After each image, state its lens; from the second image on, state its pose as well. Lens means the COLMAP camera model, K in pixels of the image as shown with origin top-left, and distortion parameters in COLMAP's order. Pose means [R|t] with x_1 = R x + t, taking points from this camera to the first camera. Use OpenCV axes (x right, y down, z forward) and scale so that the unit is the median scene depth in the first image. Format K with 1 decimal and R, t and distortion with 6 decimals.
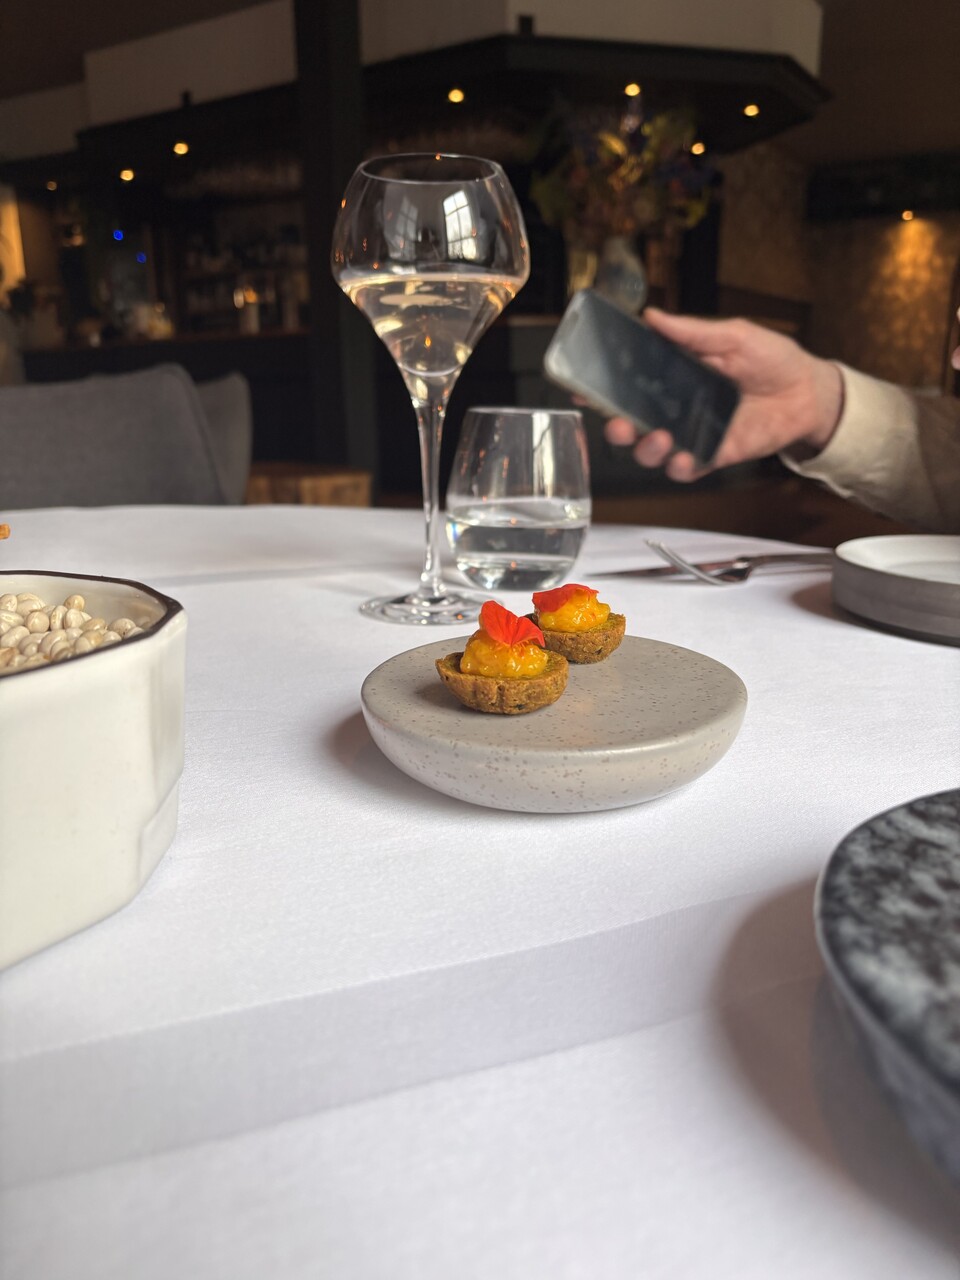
lens RADIAL K [[988.9, 0, 479.8], [0, 988.9, 642.1], [0, 0, 1]] dist [-0.007339, -0.002198]
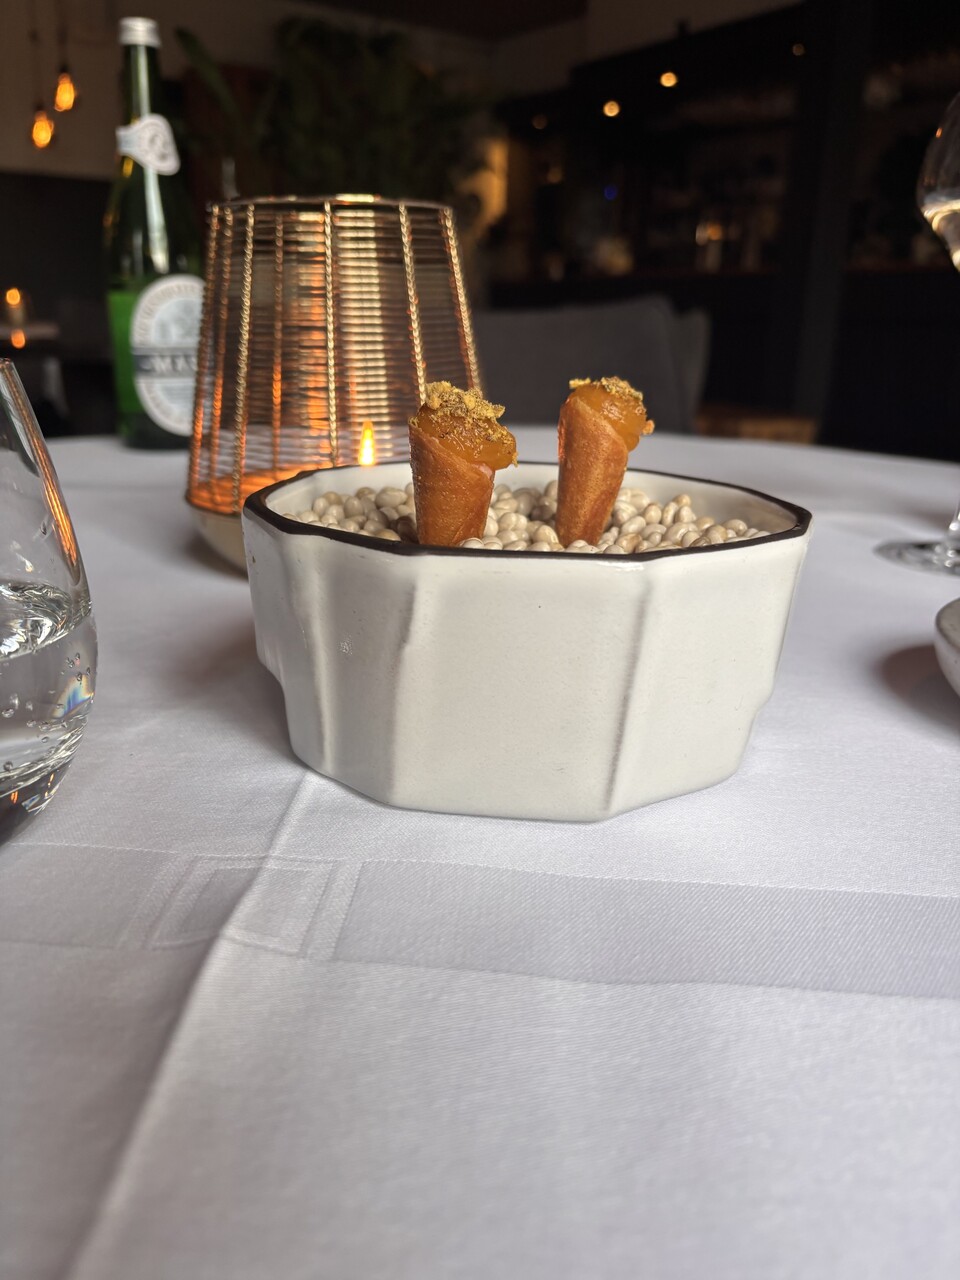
lens RADIAL K [[988.9, 0, 480.1], [0, 988.9, 641.6], [0, 0, 1]] dist [-0.007339, -0.002198]
pose [[0.915552, 0.159484, -0.369228, -0.104094], [-0.139008, 0.986924, 0.081600, 0.029779], [0.377413, -0.023384, 0.925750, -0.049398]]
